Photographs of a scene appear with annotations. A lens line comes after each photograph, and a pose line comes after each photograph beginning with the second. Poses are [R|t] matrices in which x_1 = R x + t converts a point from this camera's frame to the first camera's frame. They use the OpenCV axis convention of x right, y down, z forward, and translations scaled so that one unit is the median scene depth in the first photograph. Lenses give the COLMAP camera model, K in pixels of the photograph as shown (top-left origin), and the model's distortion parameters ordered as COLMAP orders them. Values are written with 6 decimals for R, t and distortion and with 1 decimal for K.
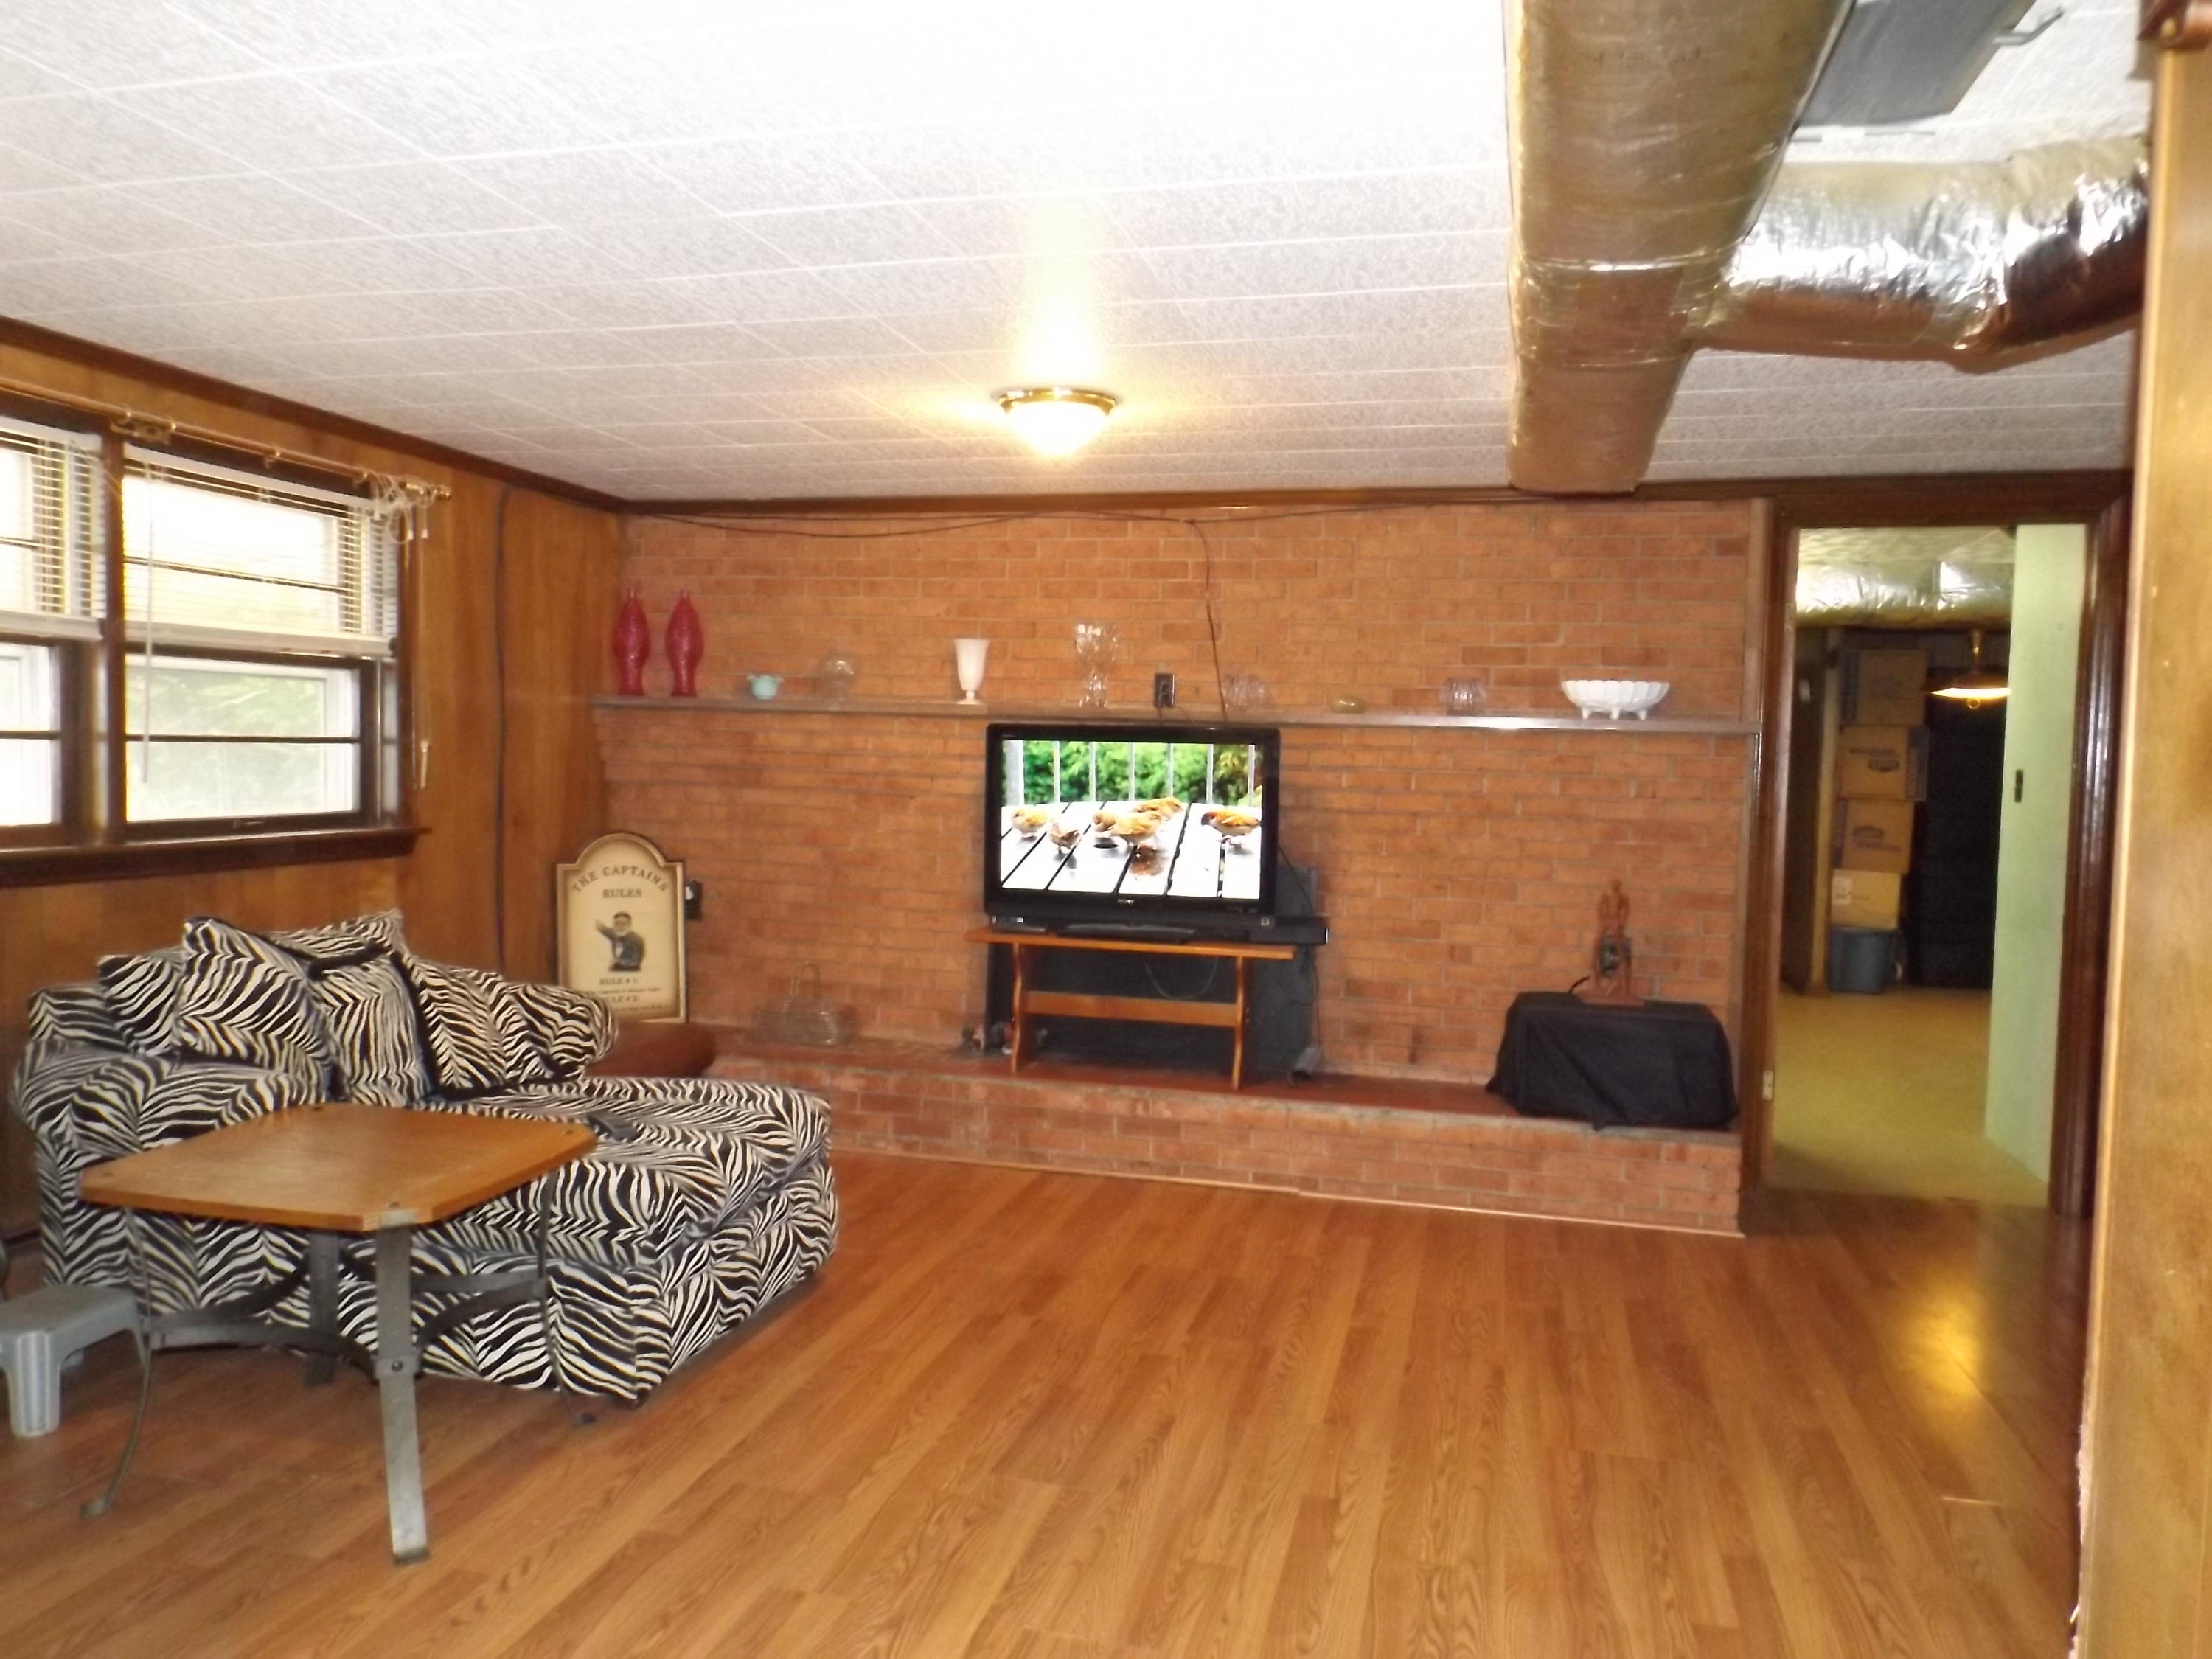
lens RADIAL K [[1604.5, 0, 1099.6], [0, 1604.5, 833.7], [0, 0, 1]] dist [-0.001689, 0.003880]
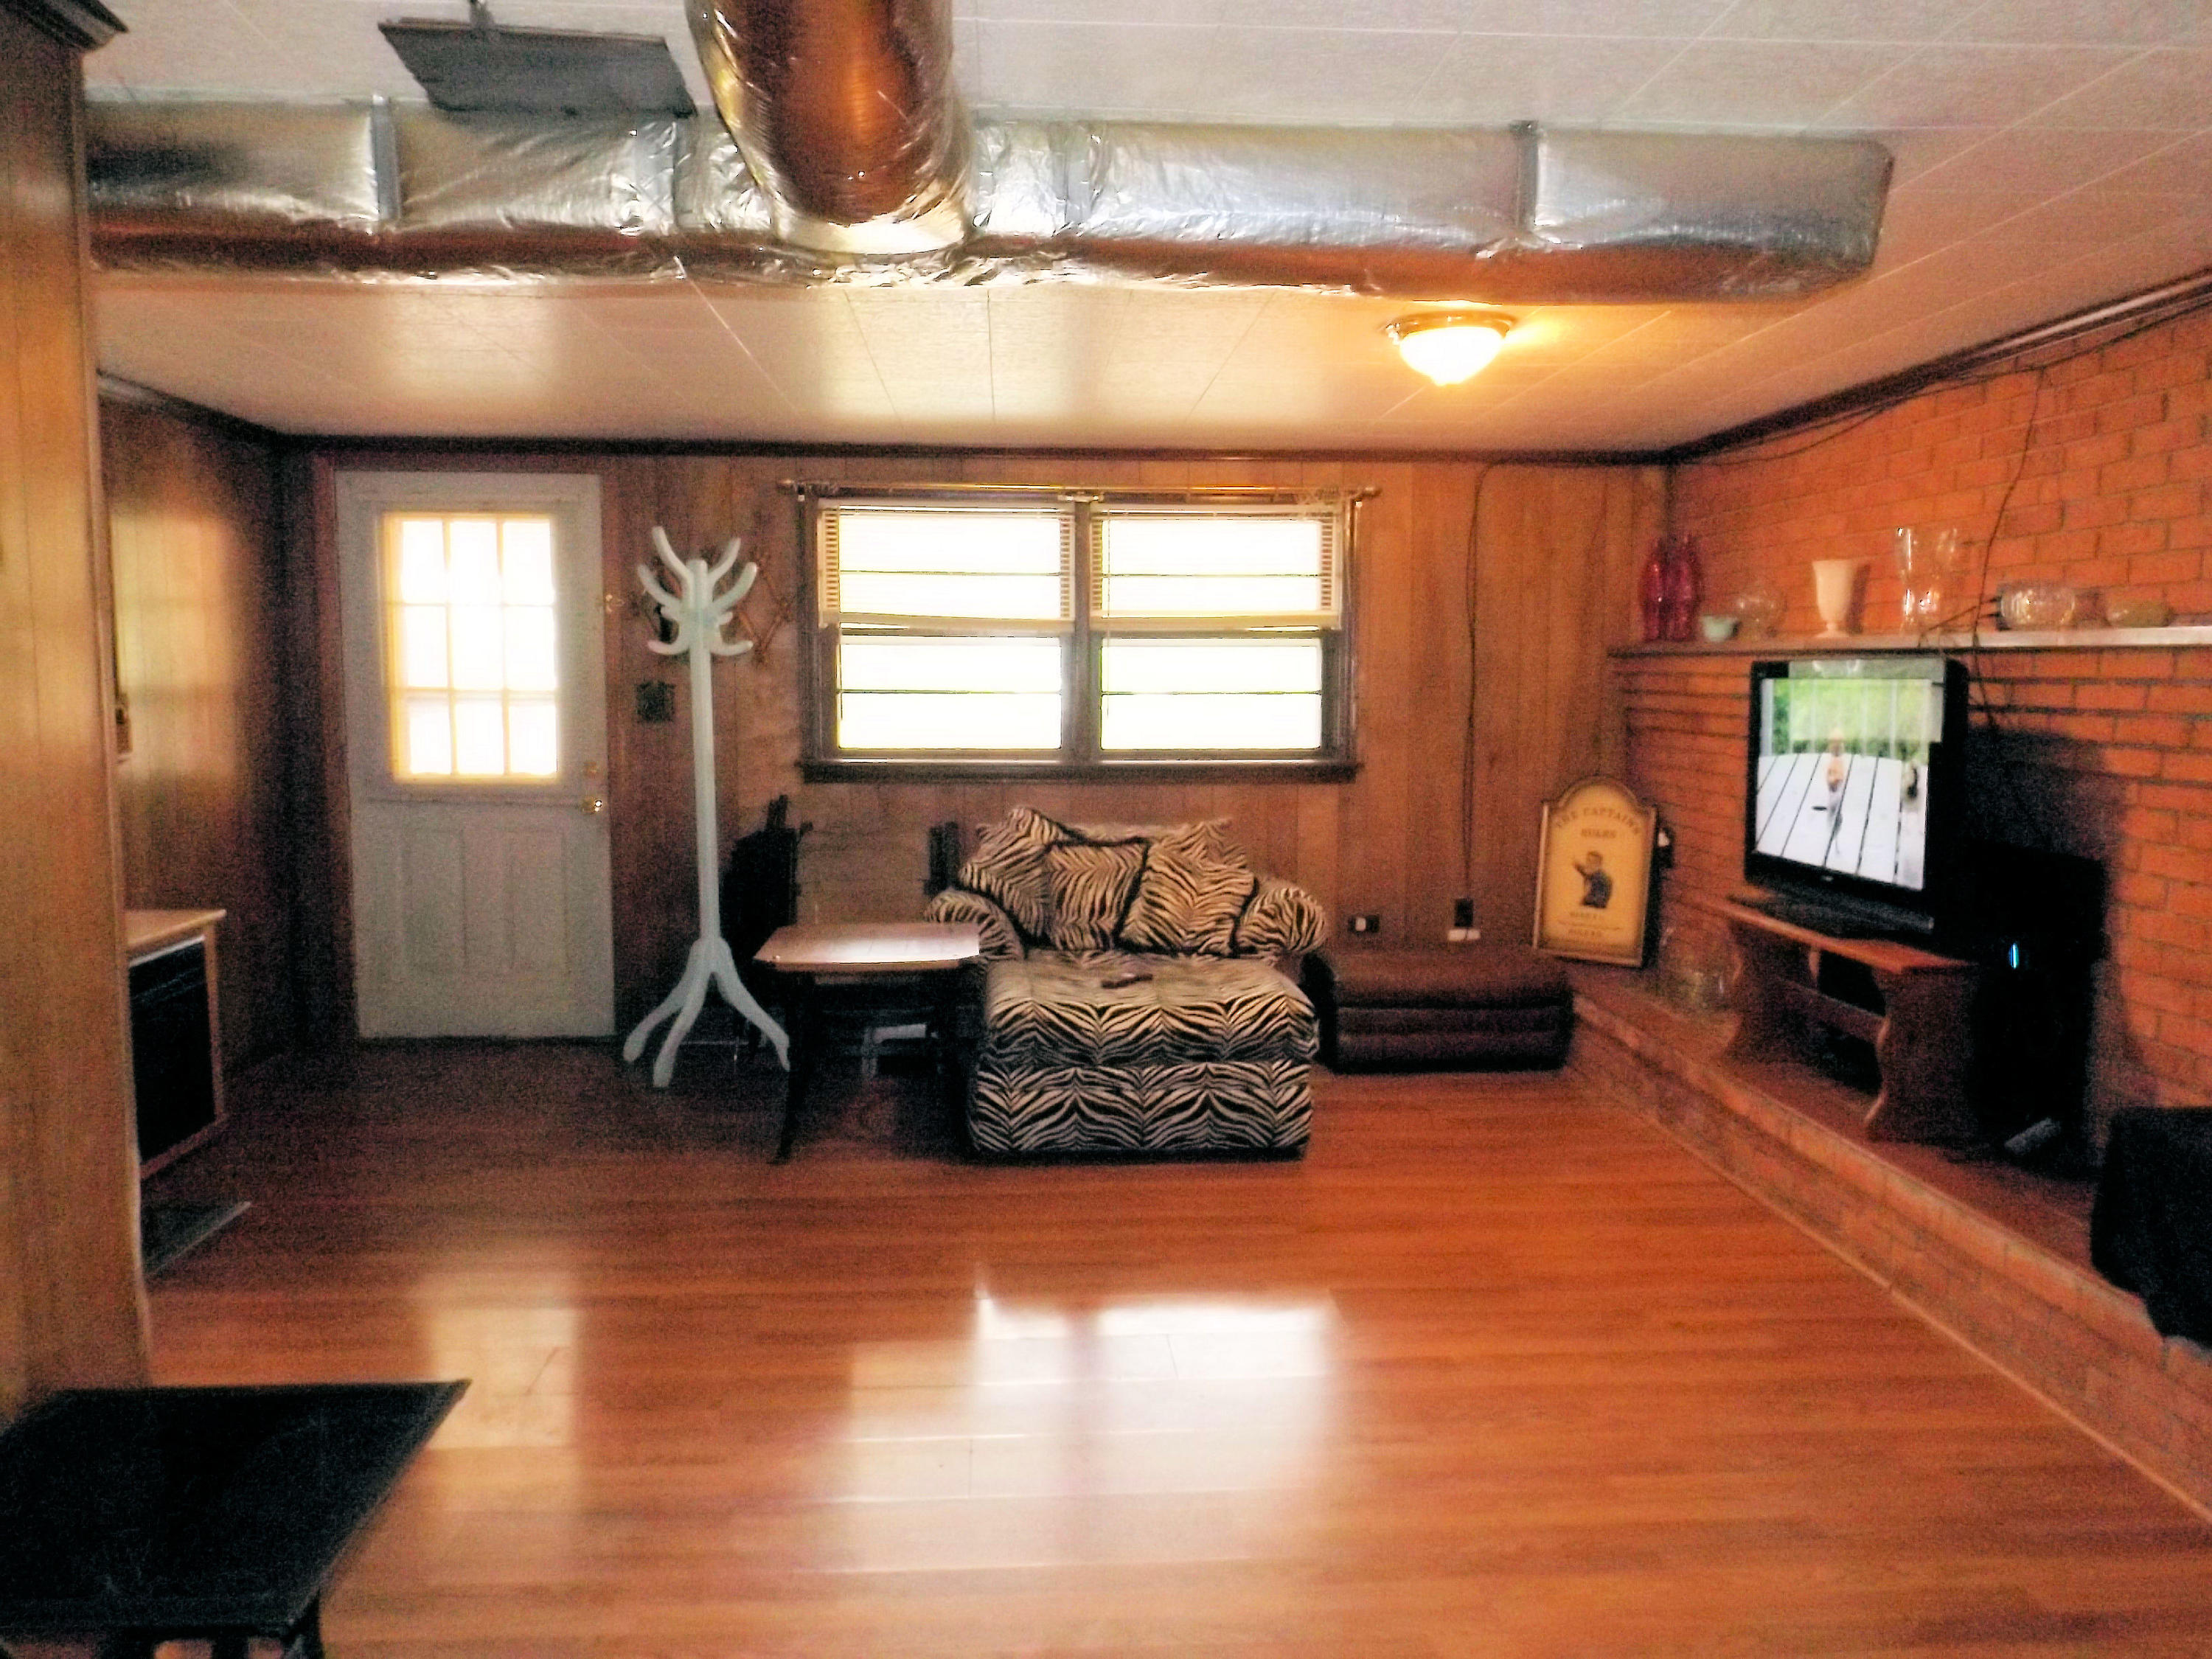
lens RADIAL K [[1604.5, 0, 1093.8], [0, 1604.5, 831.3], [0, 0, 1]] dist [-0.001689, 0.003880]
pose [[0.295163, 0.068458, -0.952991, 0.680058], [-0.044268, 0.997339, 0.057932, -0.011852], [0.954421, 0.025087, 0.297408, 0.417048]]
